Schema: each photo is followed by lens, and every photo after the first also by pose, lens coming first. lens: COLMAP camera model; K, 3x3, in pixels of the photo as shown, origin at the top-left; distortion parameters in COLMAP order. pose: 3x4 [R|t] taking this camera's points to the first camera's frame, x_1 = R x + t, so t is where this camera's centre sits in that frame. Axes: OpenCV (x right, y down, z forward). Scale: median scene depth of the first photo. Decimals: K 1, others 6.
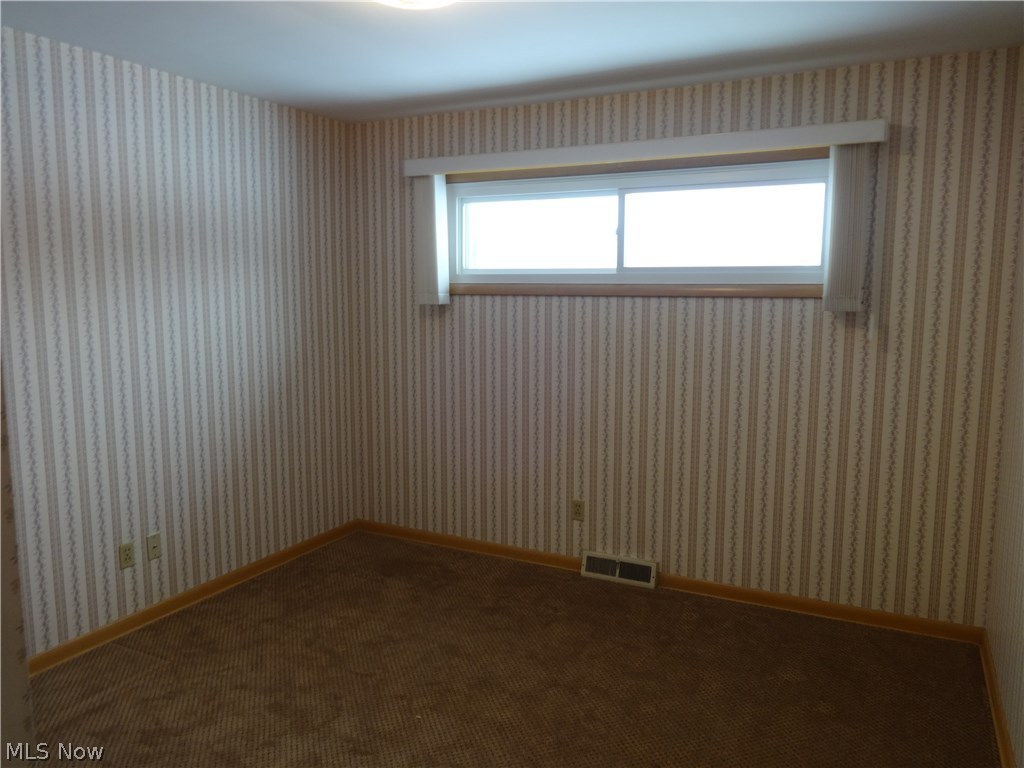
lens RADIAL K [[777.2, 0, 501.0], [0, 777.2, 380.1], [0, 0, 1]] dist [0.021988, 0.006460]
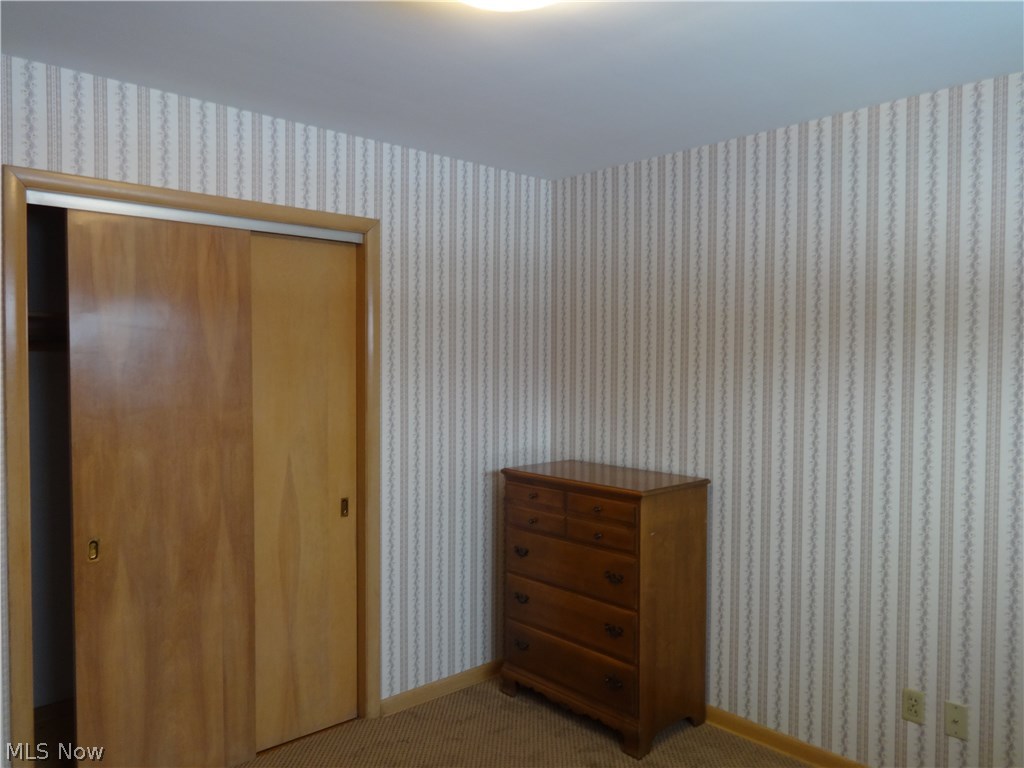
lens RADIAL K [[777.2, 0, 515.1], [0, 777.2, 382.8], [0, 0, 1]] dist [0.021988, 0.006460]
pose [[-0.315170, 0.022150, -0.948777, 0.346260], [-0.122128, 0.990469, 0.063693, -0.089395], [0.941144, 0.135946, -0.309461, 0.716794]]
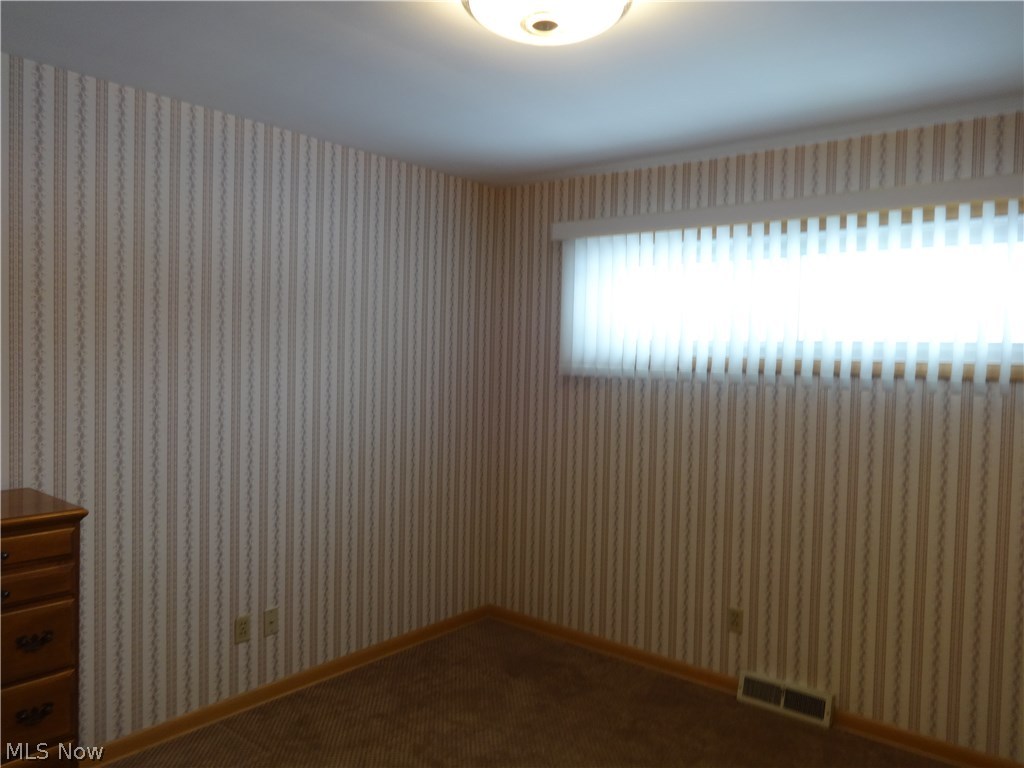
lens RADIAL K [[777.2, 0, 512.2], [0, 777.2, 376.1], [0, 0, 1]] dist [0.021988, 0.006460]
pose [[0.979608, 0.032484, -0.198277, 0.020879], [-0.049835, 0.995290, -0.083156, -0.018491], [0.194642, 0.091341, 0.976612, 0.090311]]
